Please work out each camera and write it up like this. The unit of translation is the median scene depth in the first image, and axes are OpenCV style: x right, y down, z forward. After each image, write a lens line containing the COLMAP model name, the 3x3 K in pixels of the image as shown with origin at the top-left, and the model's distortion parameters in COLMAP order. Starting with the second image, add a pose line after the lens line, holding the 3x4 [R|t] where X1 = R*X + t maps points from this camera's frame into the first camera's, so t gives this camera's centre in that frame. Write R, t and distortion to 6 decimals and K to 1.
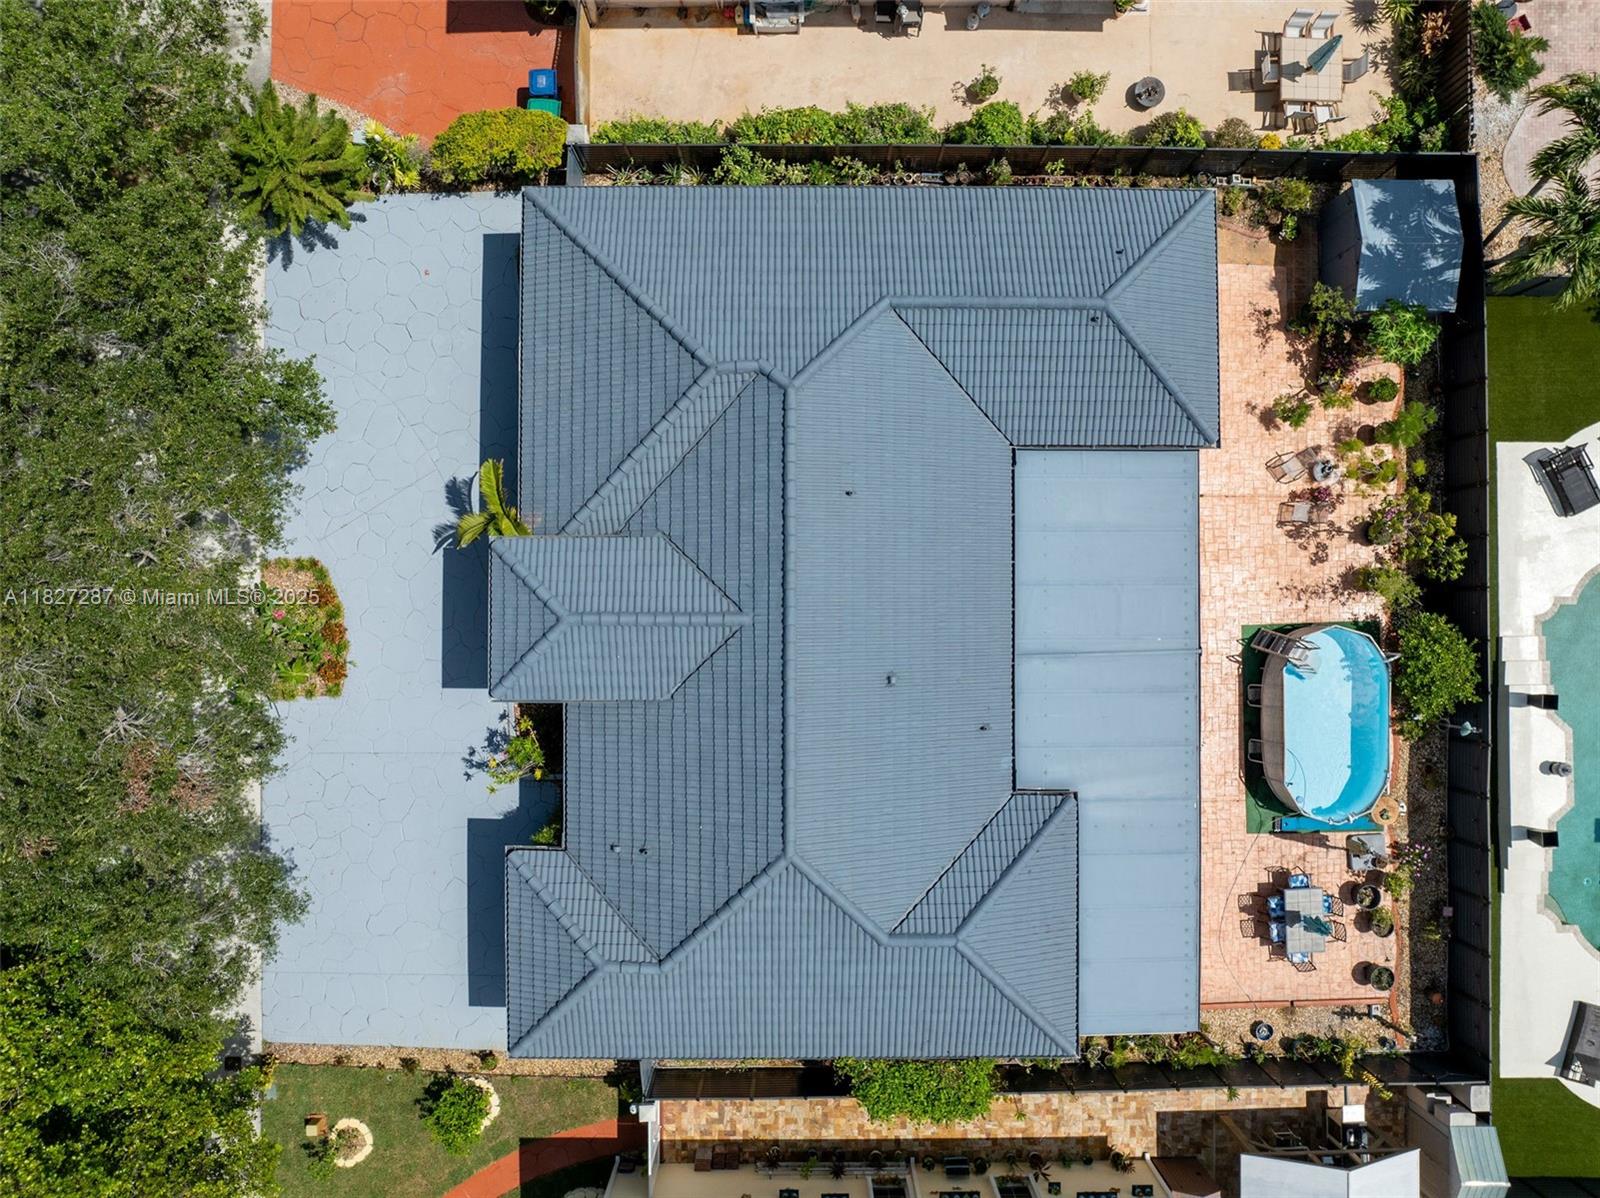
lens RADIAL K [[1131.7, 0, 801.9], [0, 1131.7, 597.1], [0, 0, 1]] dist [-0.058619, 0.031668]
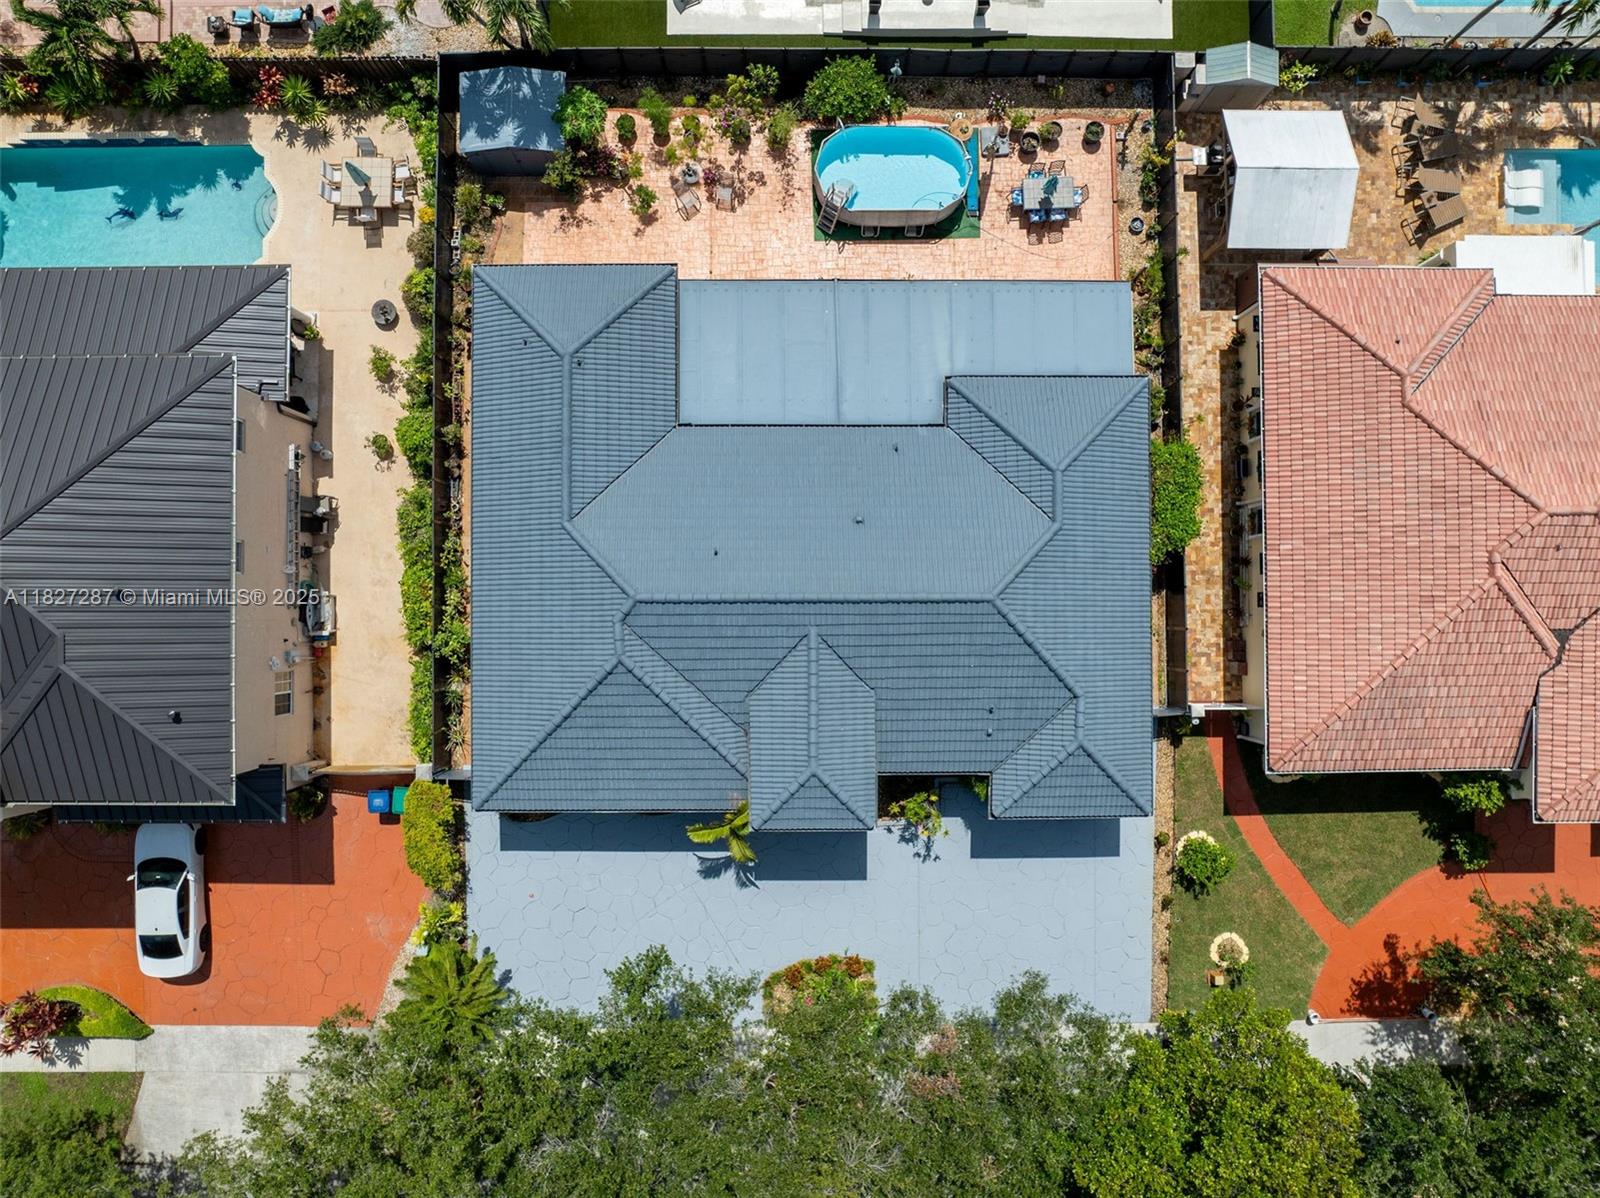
lens RADIAL K [[1122.1, 0, 806.0], [0, 1122.1, 605.0], [0, 0, 1]] dist [-0.040407, 0.001798]
pose [[-0.003133, -0.999968, 0.007372, -0.023661], [0.999623, -0.002930, 0.027287, -0.019801], [-0.027264, 0.007455, 0.999600, -0.246082]]
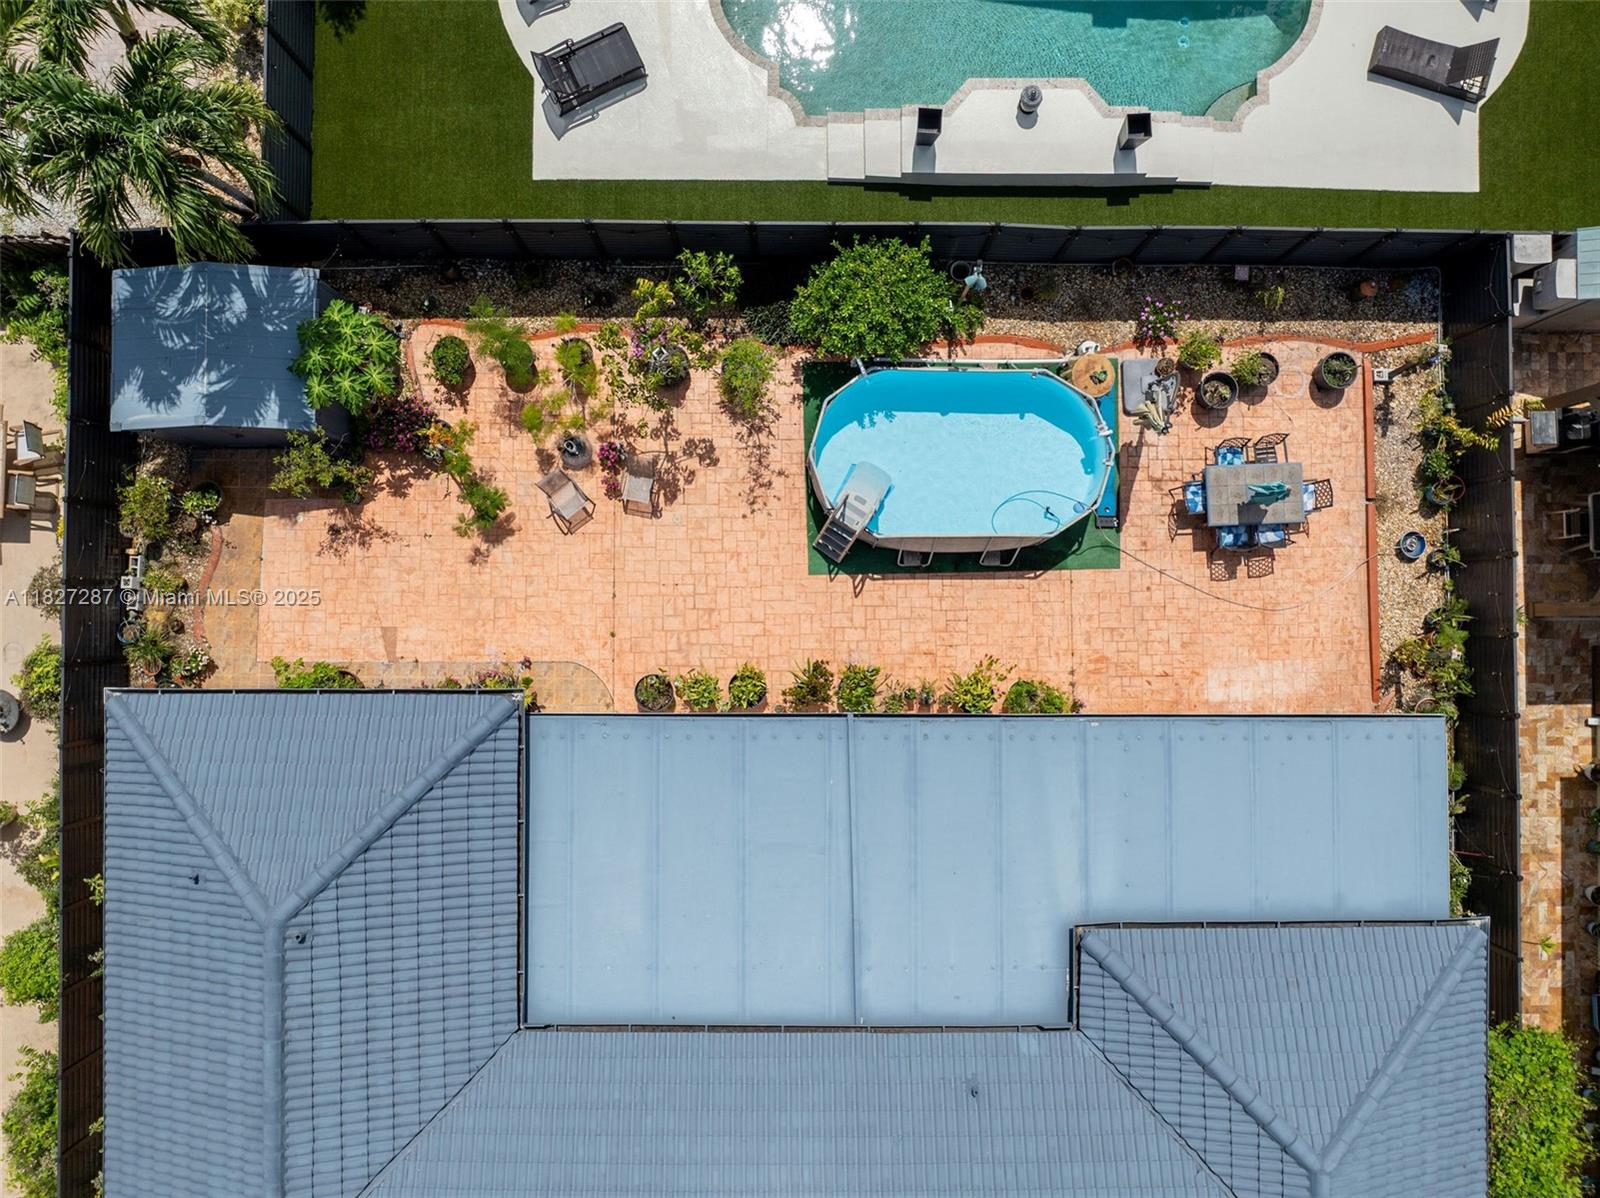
lens RADIAL K [[1117.0, 0, 805.6], [0, 1117.0, 597.3], [0, 0, 1]] dist [-0.033368, -0.001396]
pose [[0.003044, -0.999944, 0.010153, 0.376825], [0.999606, 0.003326, 0.027865, 0.005045], [-0.027897, 0.010064, 0.999560, 0.344339]]
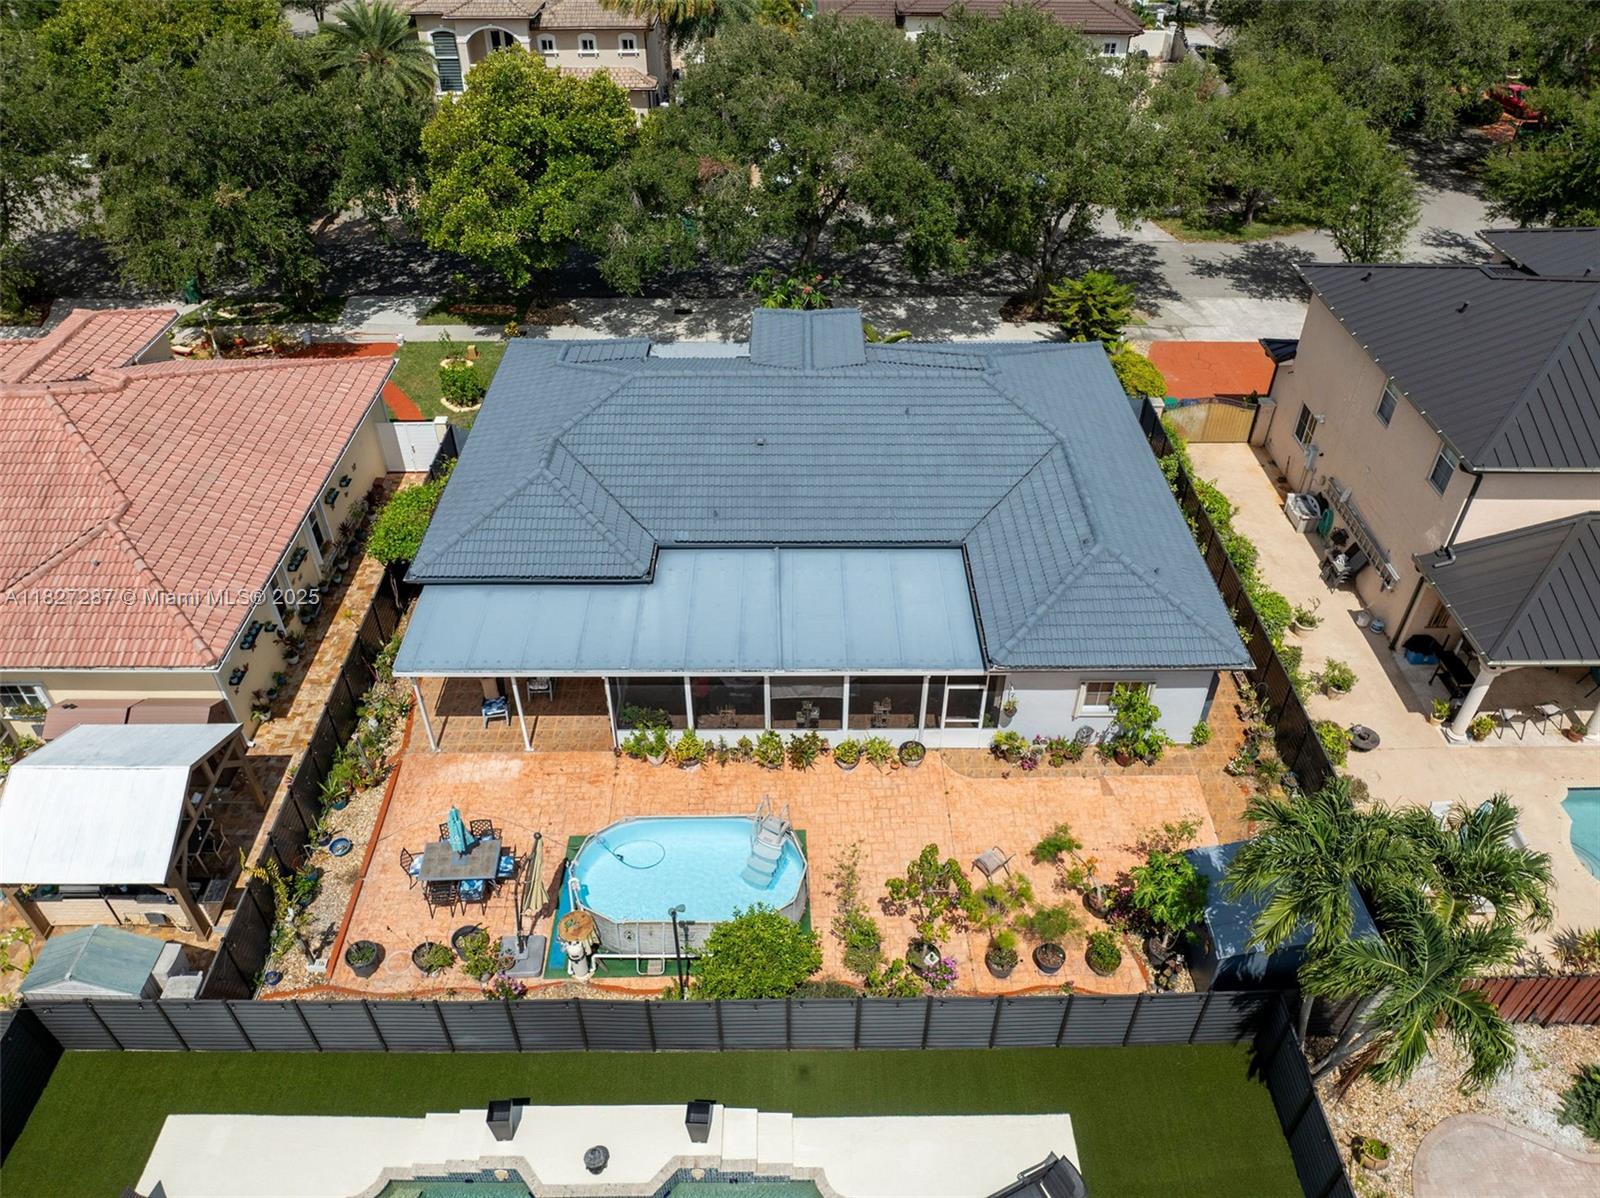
lens RADIAL K [[1117.0, 0, 805.6], [0, 1117.0, 597.3], [0, 0, 1]] dist [-0.033368, -0.001396]
pose [[0.009655, 0.622750, -0.782362, 0.979473], [-0.999875, 0.015803, 0.000240, 0.022126], [0.012514, 0.782262, 0.622824, 0.312214]]
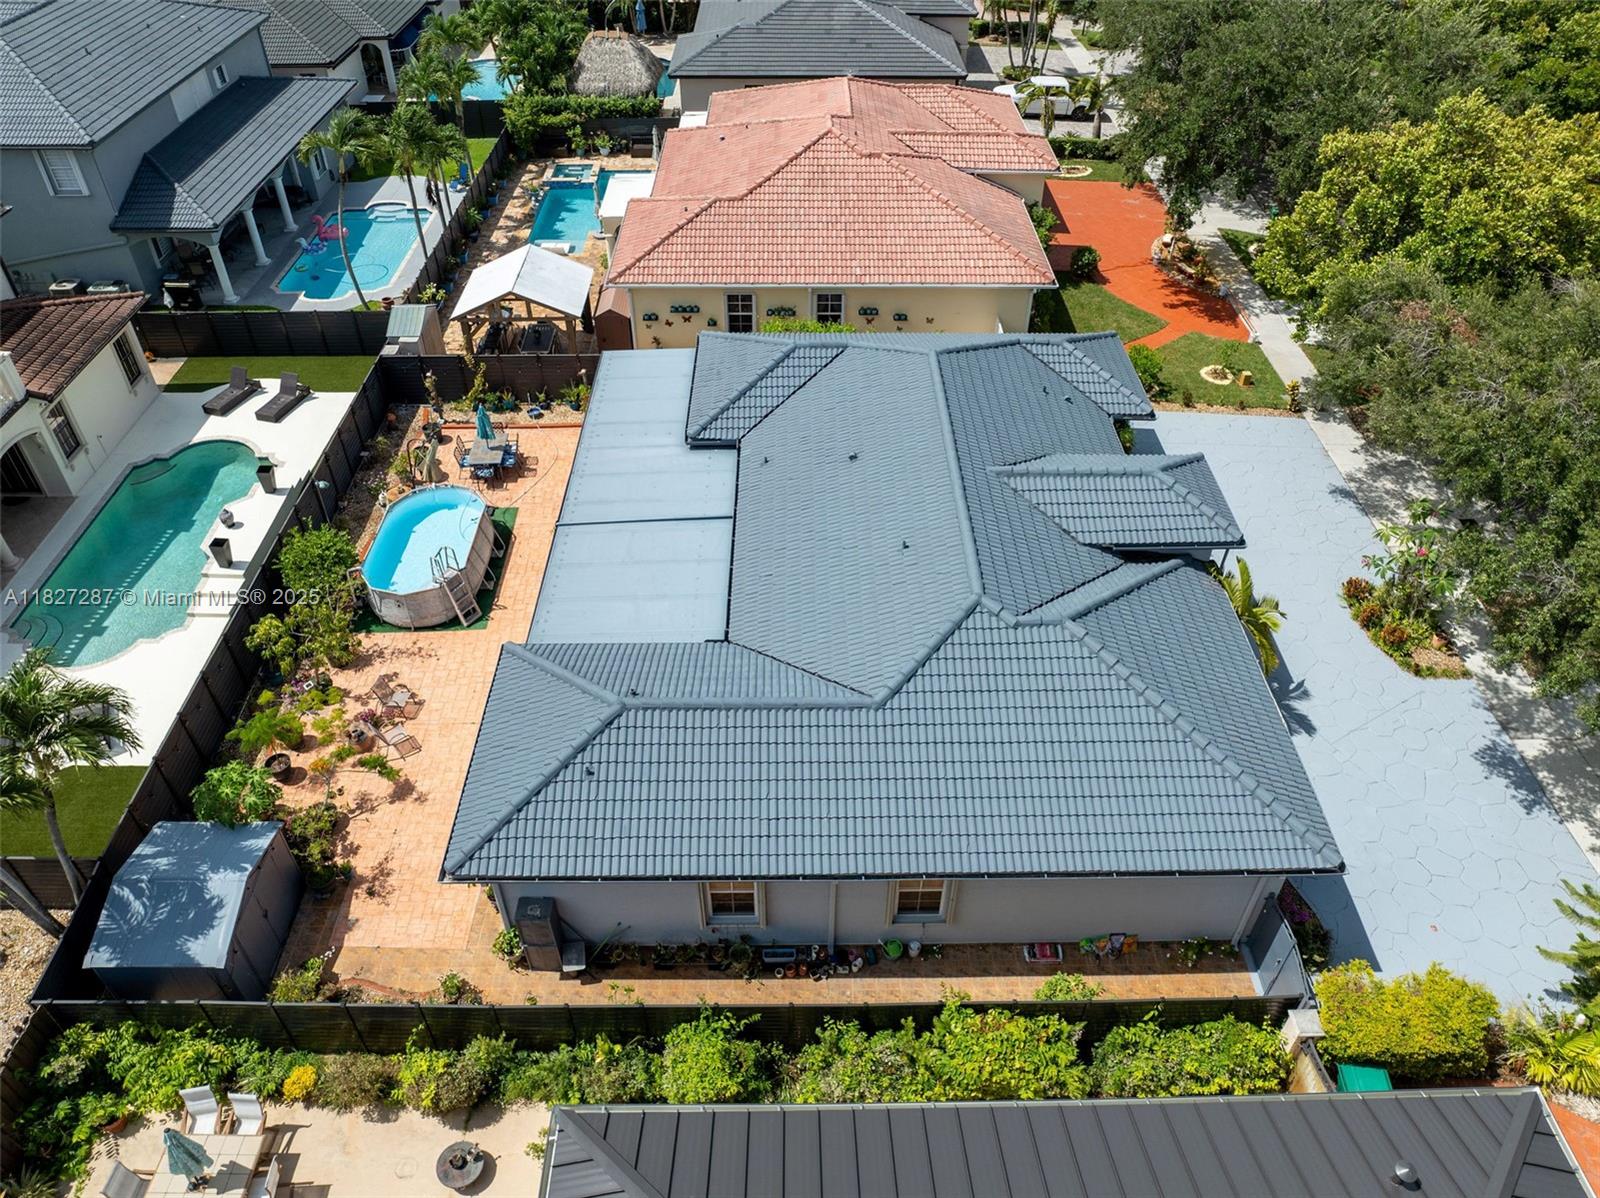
lens RADIAL K [[1122.1, 0, 806.0], [0, 1122.1, 605.0], [0, 0, 1]] dist [-0.040407, 0.001798]
pose [[-0.999835, -0.004396, -0.017648, 0.123916], [-0.010614, -0.646961, 0.762449, -0.739356], [-0.014769, 0.762510, 0.646808, 0.334559]]
